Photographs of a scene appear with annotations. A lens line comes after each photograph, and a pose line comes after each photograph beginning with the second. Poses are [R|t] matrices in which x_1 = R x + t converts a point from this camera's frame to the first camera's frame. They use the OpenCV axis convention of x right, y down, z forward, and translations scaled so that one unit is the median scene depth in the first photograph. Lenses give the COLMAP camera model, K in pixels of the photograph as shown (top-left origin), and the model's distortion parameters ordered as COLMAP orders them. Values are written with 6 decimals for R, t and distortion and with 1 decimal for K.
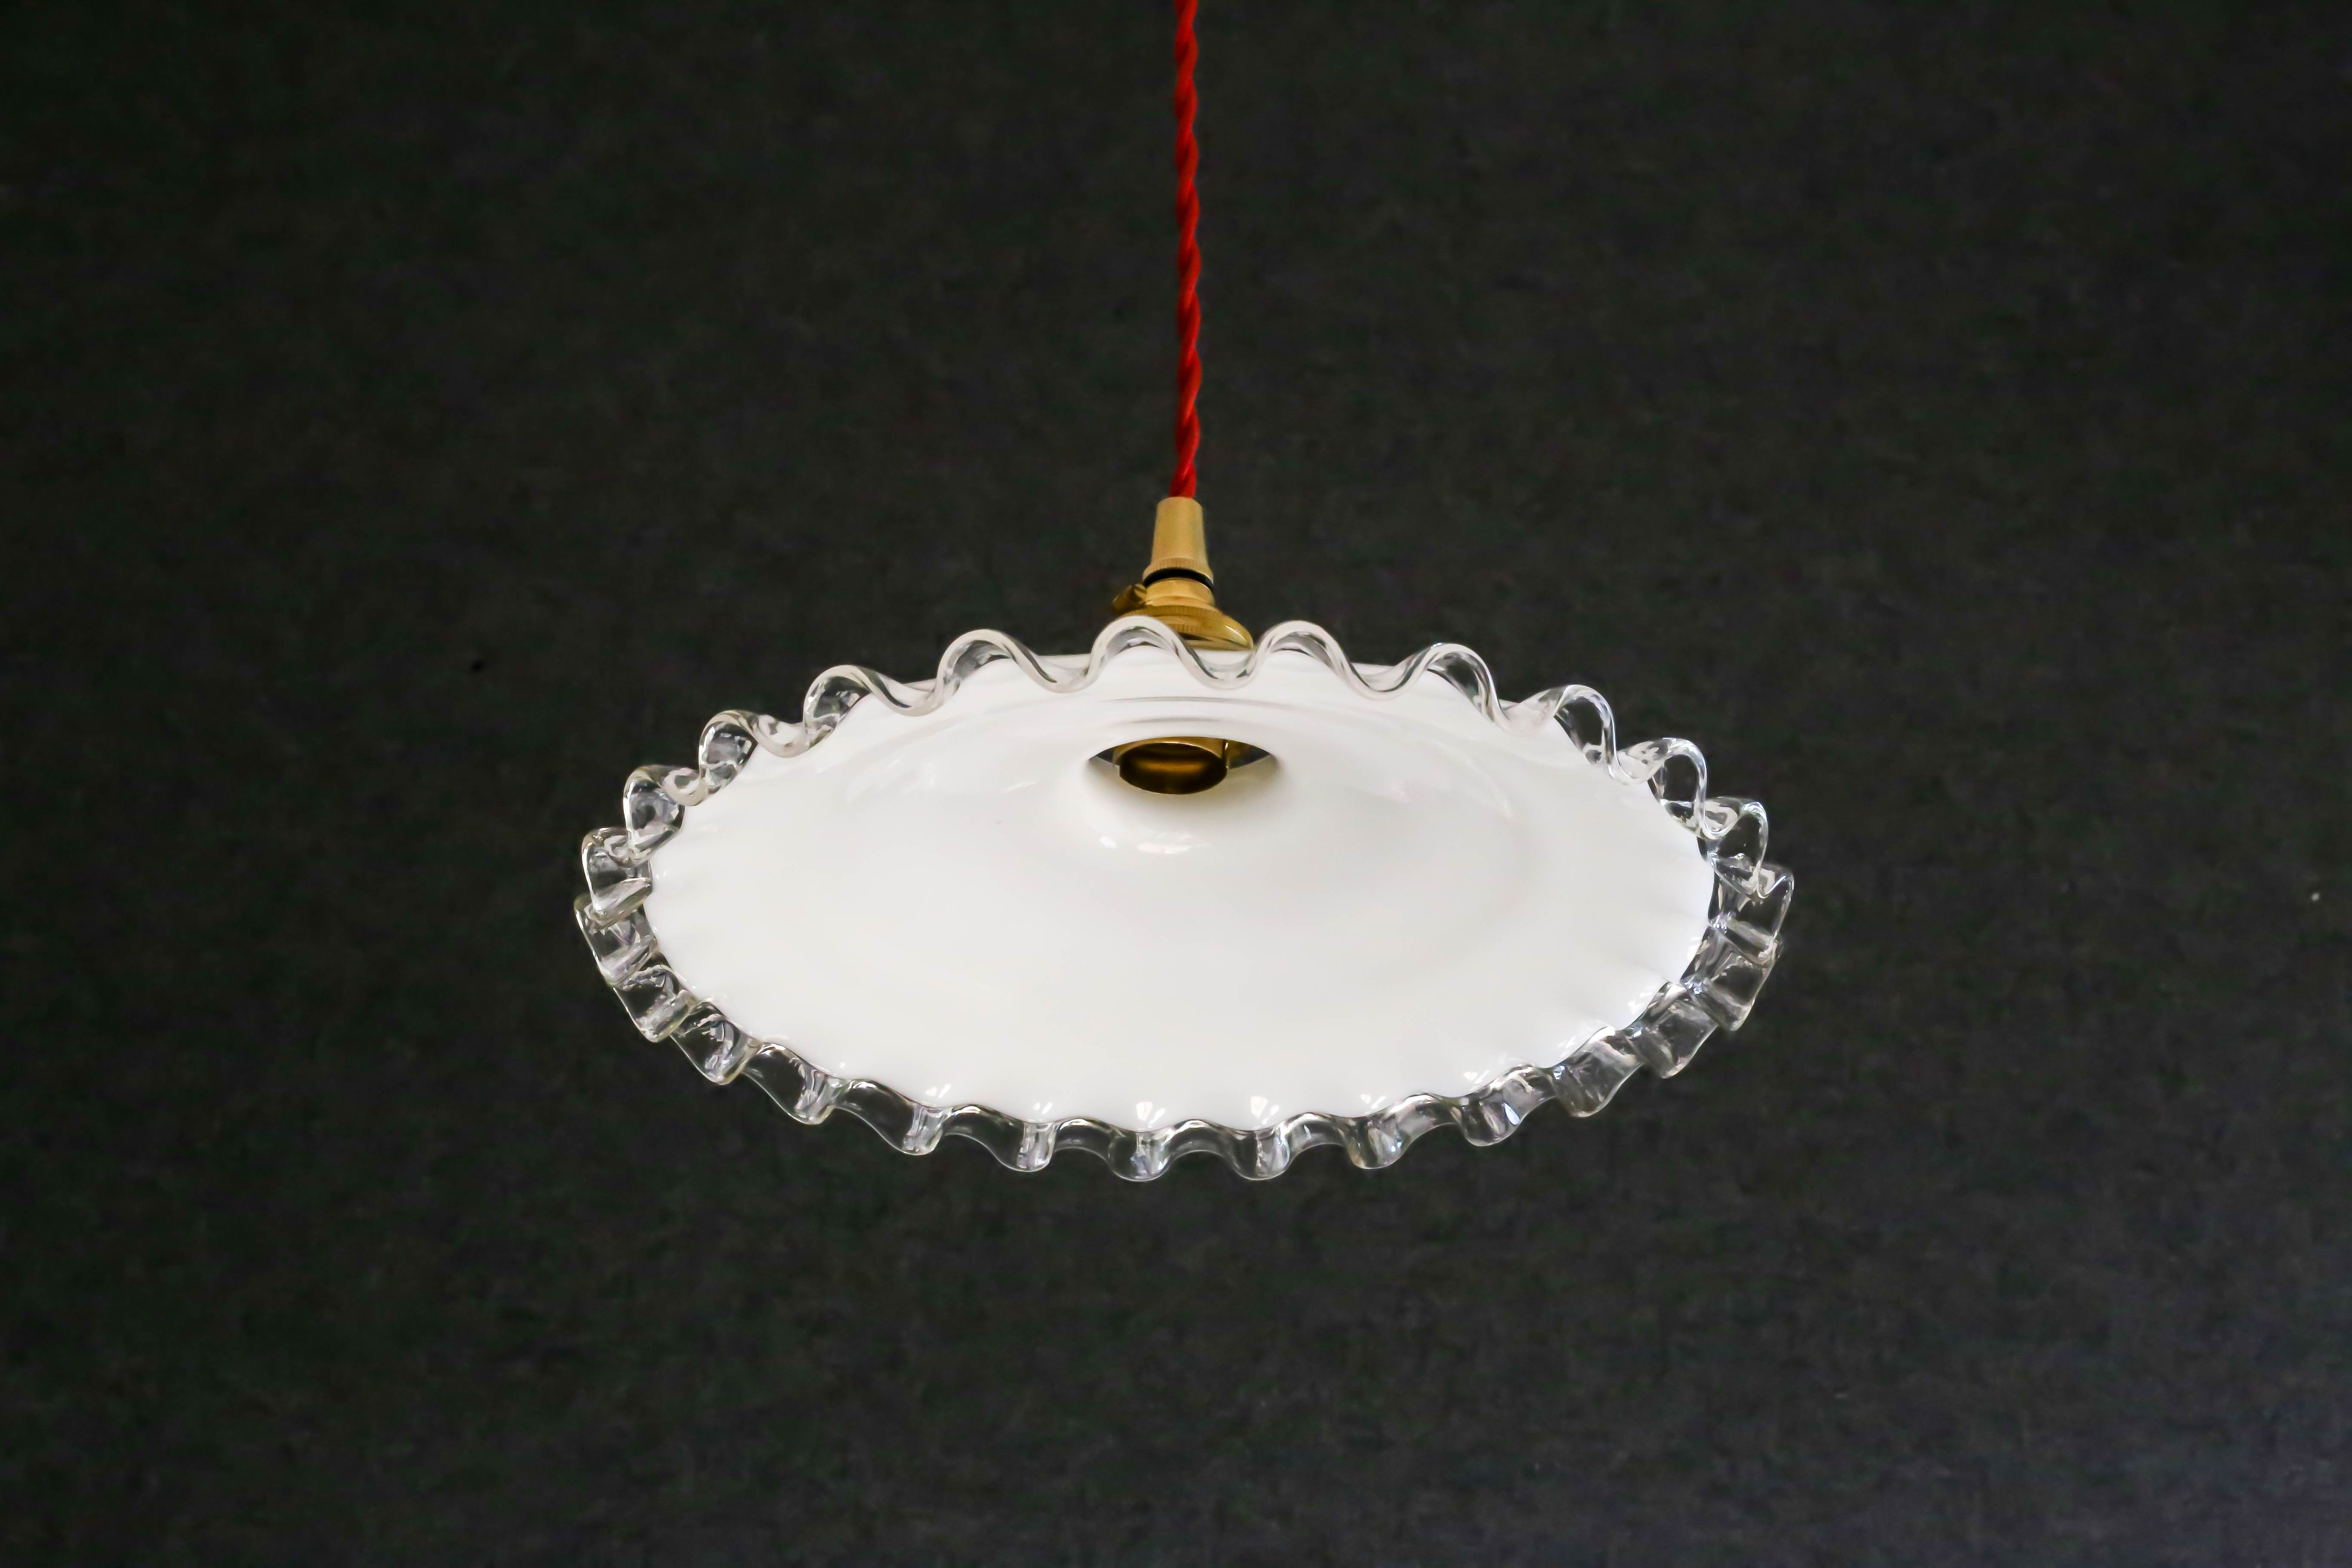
lens RADIAL K [[3491.1, 0, 1152.2], [0, 3491.1, 690.2], [0, 0, 1]] dist [-0.039243, 0.000000]
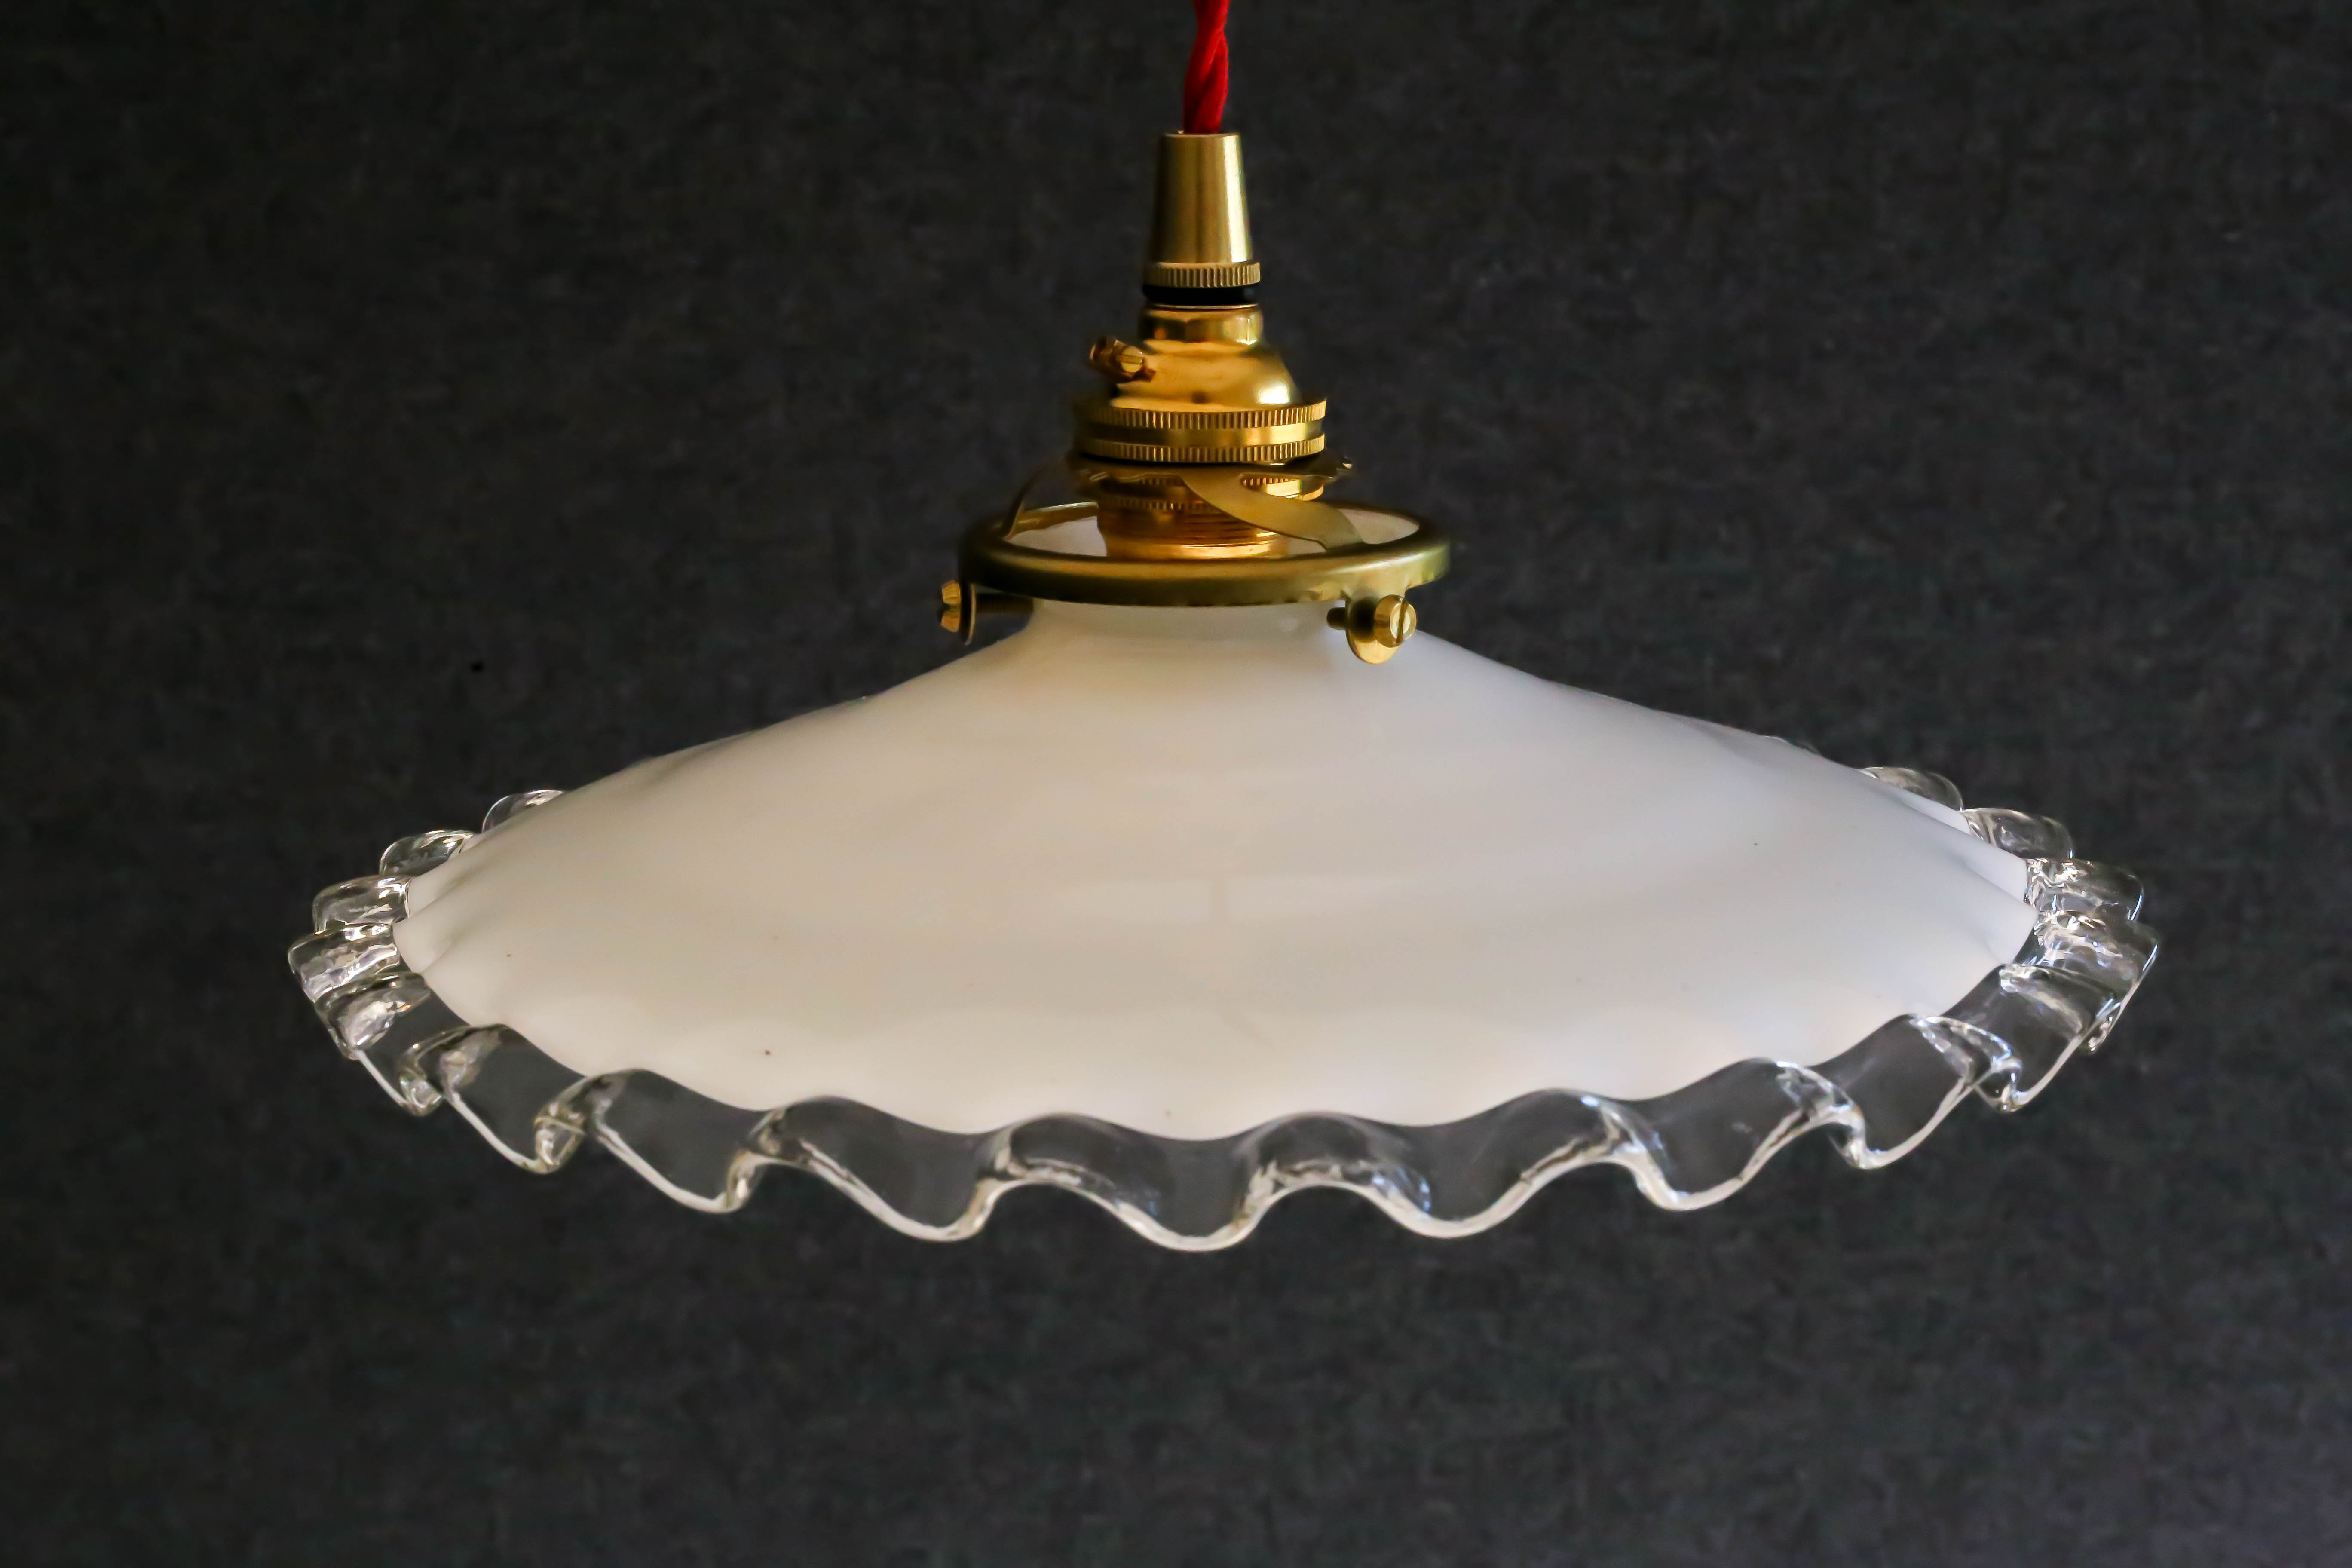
lens RADIAL K [[3491.1, 0, 1193.1], [0, 3491.1, 836.5], [0, 0, 1]] dist [-0.039243, 0.000000]
pose [[0.995143, -0.010879, -0.097834, 0.041979], [0.075368, 0.723535, 0.686161, -0.249055], [0.063321, -0.690202, 0.720840, 0.332522]]
